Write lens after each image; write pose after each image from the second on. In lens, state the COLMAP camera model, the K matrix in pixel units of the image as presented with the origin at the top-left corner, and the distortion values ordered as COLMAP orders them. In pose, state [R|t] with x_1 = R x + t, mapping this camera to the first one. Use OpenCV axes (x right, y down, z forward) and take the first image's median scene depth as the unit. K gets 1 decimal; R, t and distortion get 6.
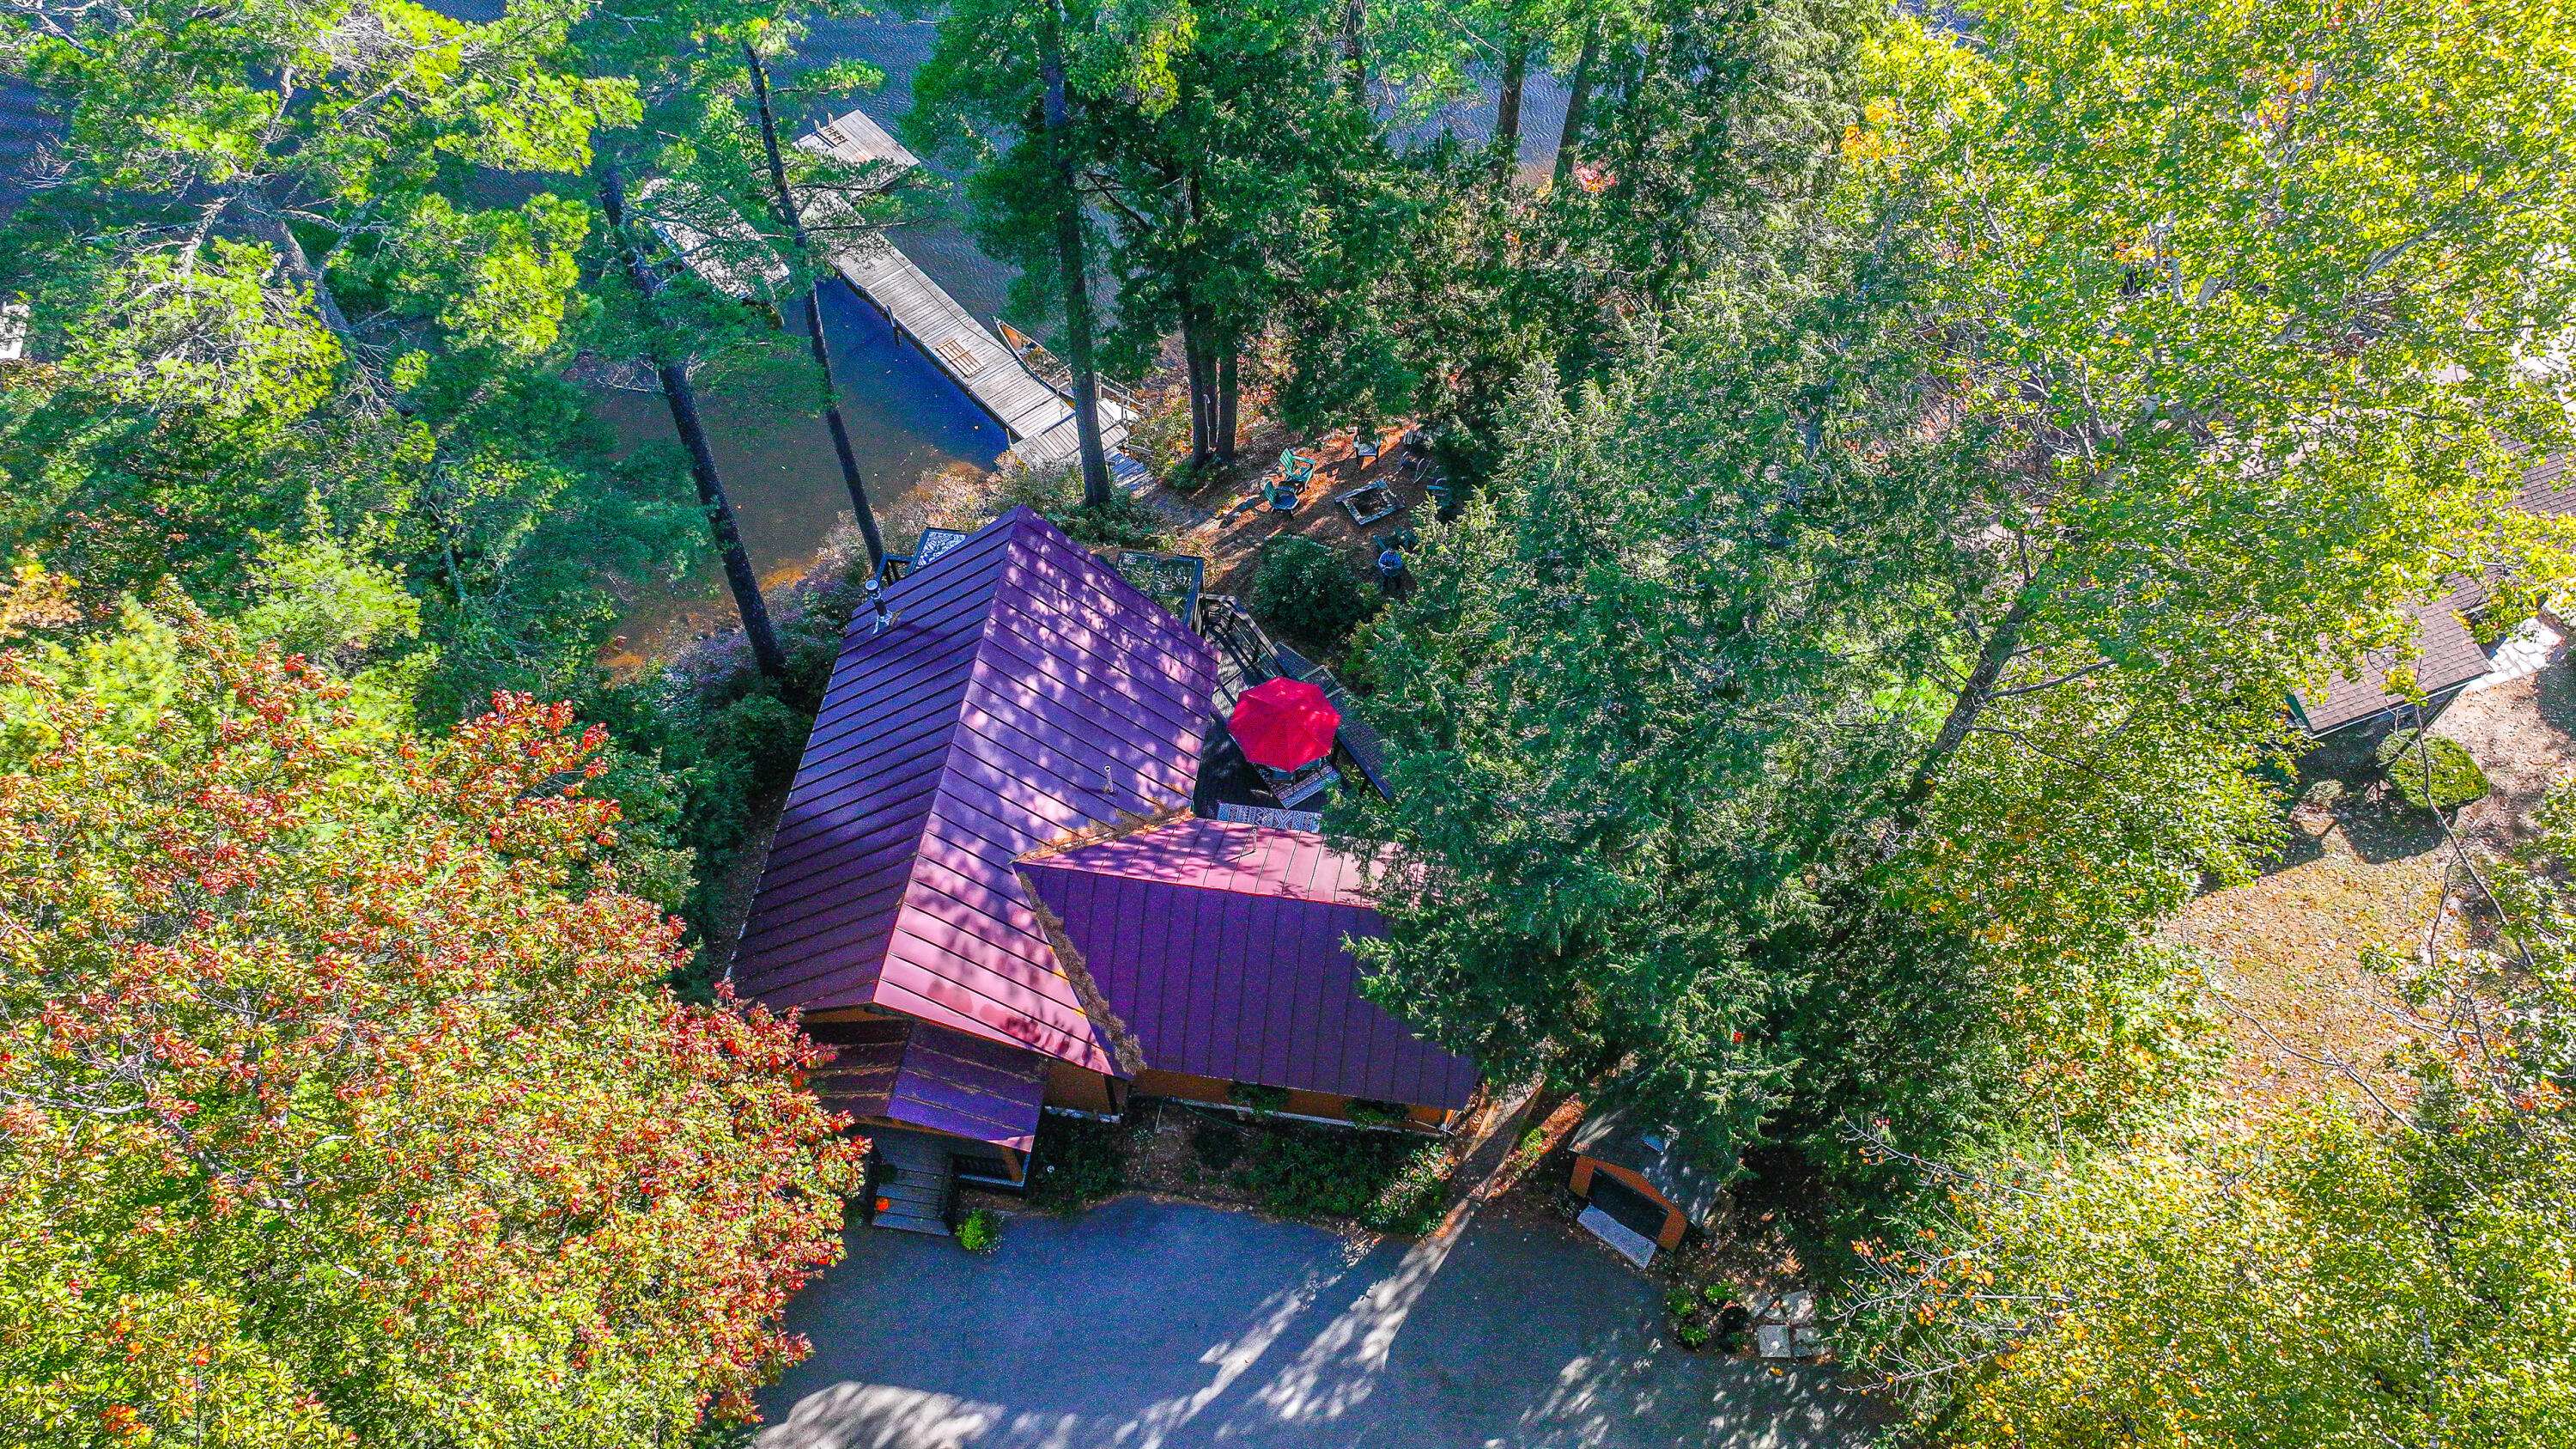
lens RADIAL K [[1813.2, 0, 1286.9], [0, 1813.2, 714.1], [0, 0, 1]] dist [0.000187, 0.014899]
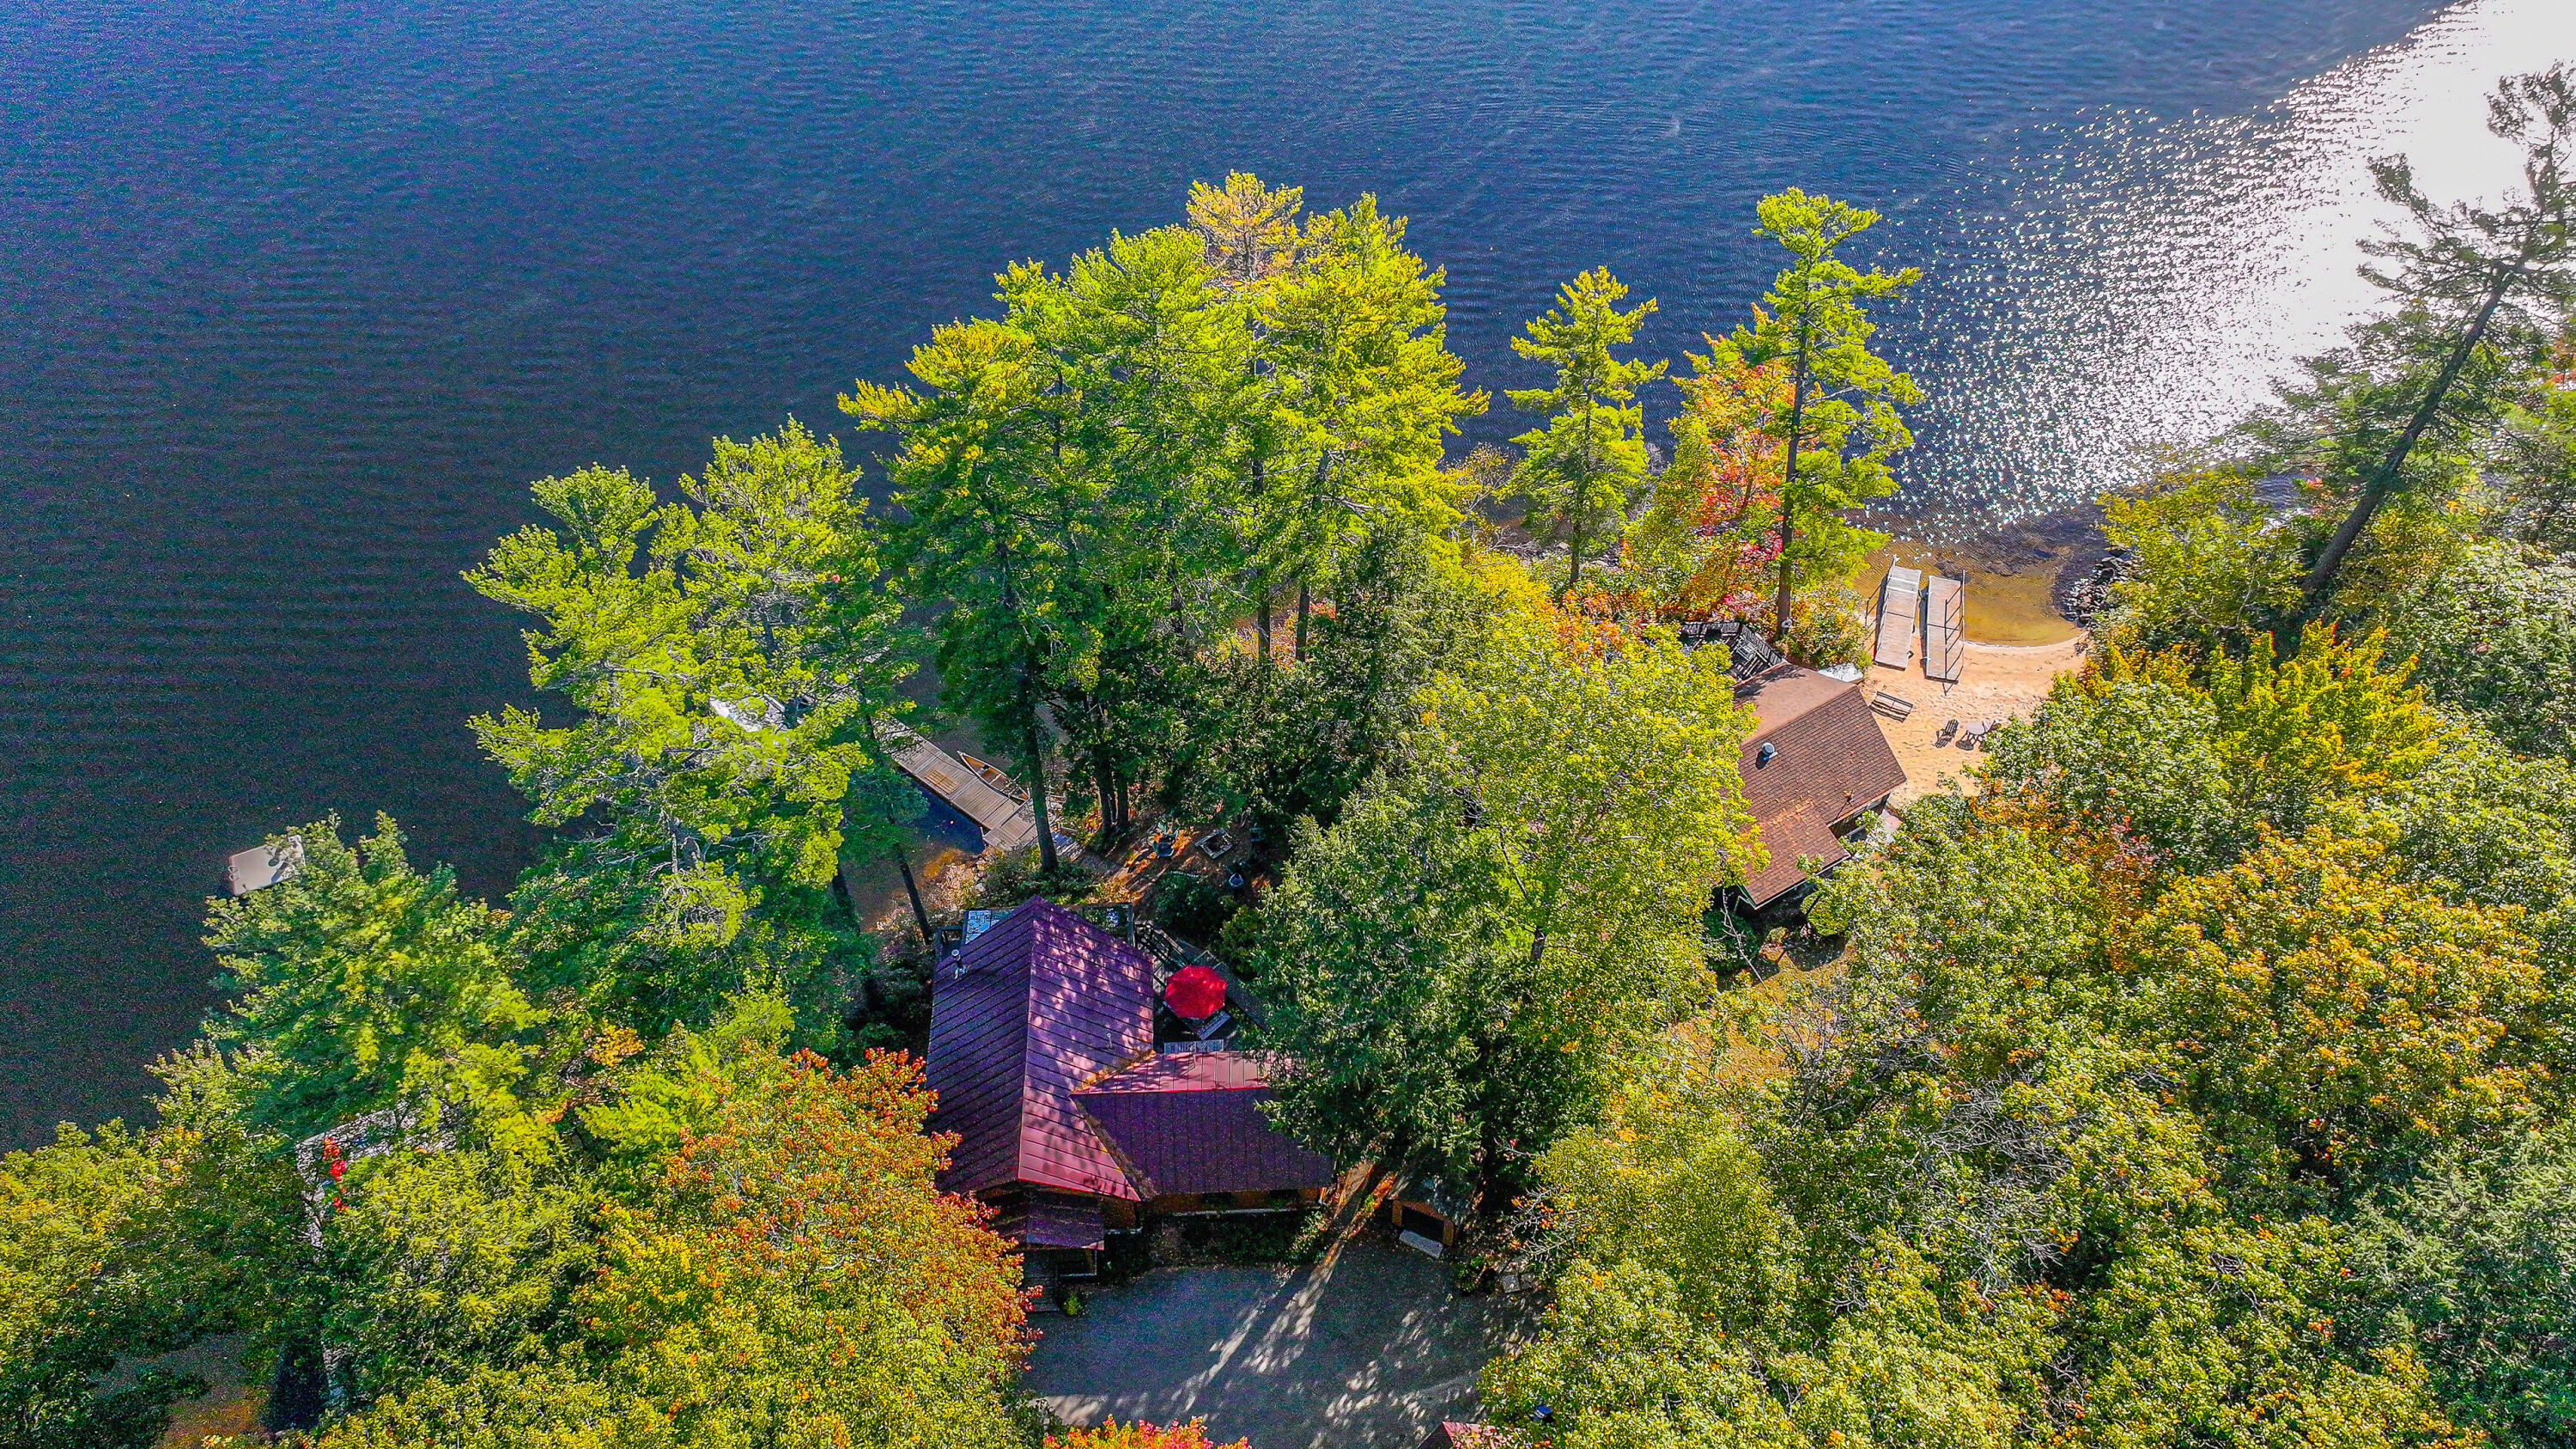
lens RADIAL K [[1813.2, 0, 1309.5], [0, 1813.2, 716.3], [0, 0, 1]] dist [0.000187, 0.014899]
pose [[0.981390, -0.141652, 0.129646, -0.094061], [0.154975, 0.982928, -0.099177, -0.075536], [-0.113384, 0.117423, 0.986588, -0.883227]]
